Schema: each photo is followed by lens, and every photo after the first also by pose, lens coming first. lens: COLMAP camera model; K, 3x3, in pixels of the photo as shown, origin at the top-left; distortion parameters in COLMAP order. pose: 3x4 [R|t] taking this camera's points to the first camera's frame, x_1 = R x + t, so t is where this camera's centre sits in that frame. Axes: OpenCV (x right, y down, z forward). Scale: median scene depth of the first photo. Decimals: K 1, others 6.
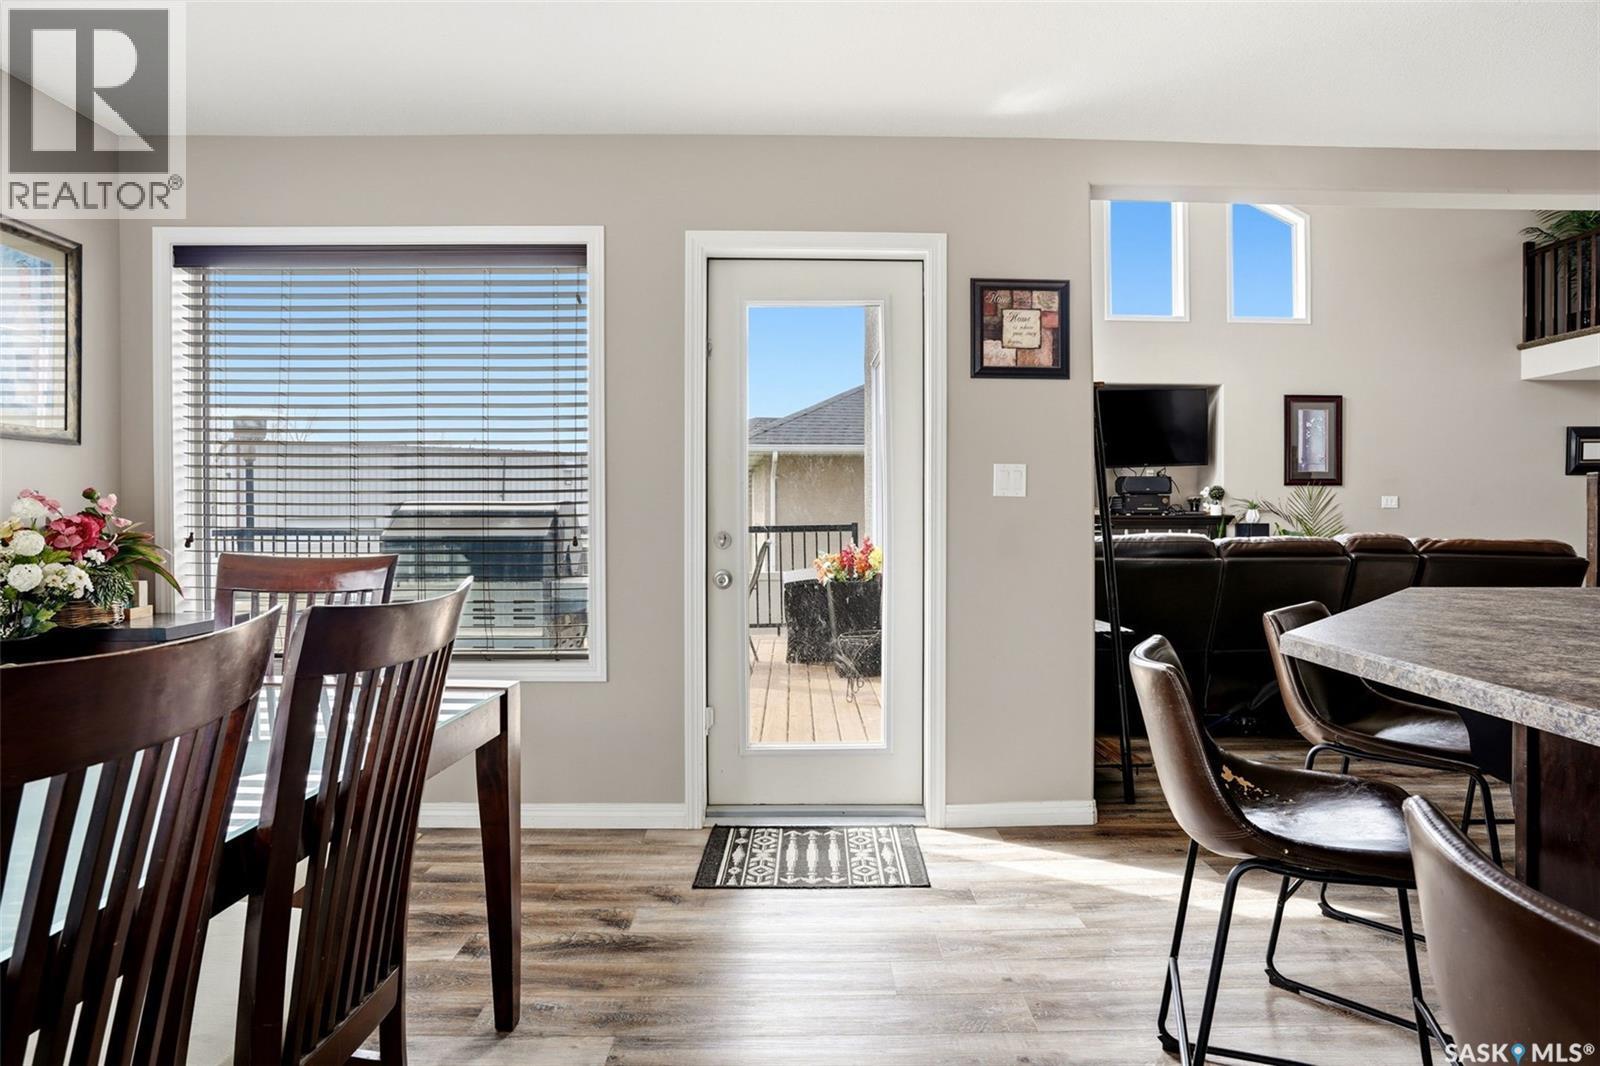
lens RADIAL K [[863.5, 0, 801.5], [0, 863.5, 516.7], [0, 0, 1]] dist [-0.025649, 0.004100]
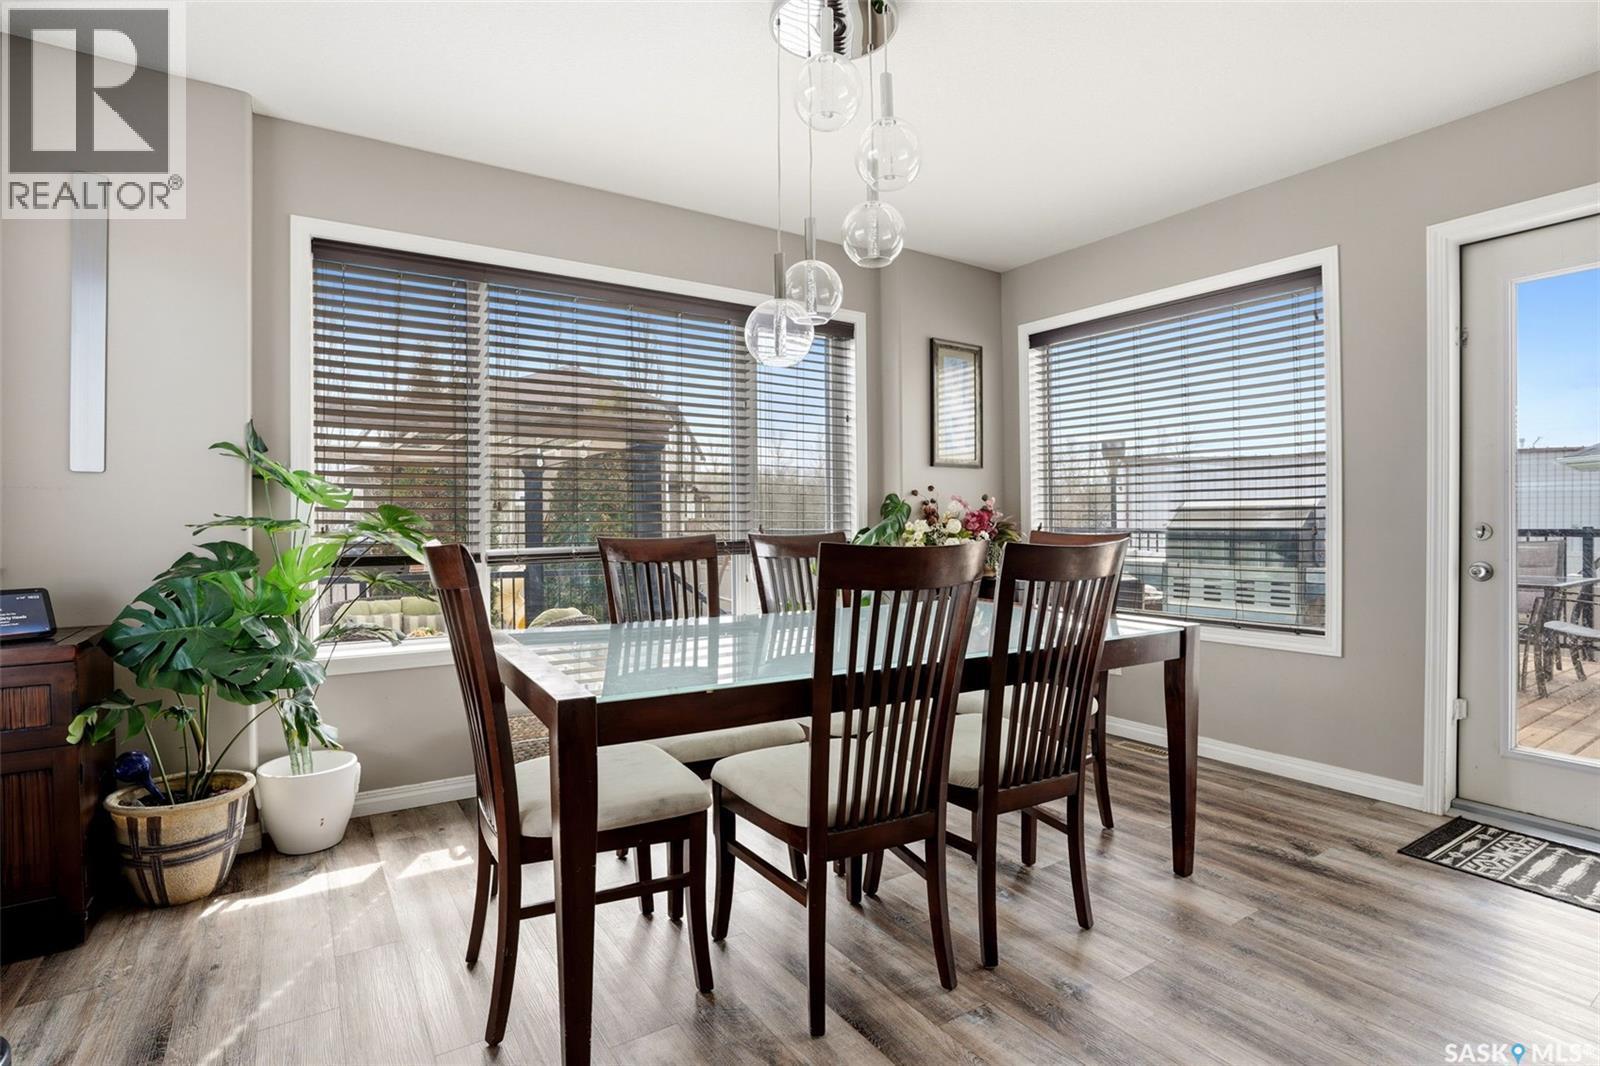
lens RADIAL K [[818.5, 0, 801.8], [0, 818.5, 520.1], [0, 0, 1]] dist [-0.033083, 0.001331]
pose [[0.548666, -0.001870, -0.836040, 0.266749], [-0.001012, 0.999995, -0.002901, 0.019796], [0.836041, 0.002437, 0.548661, -0.149929]]
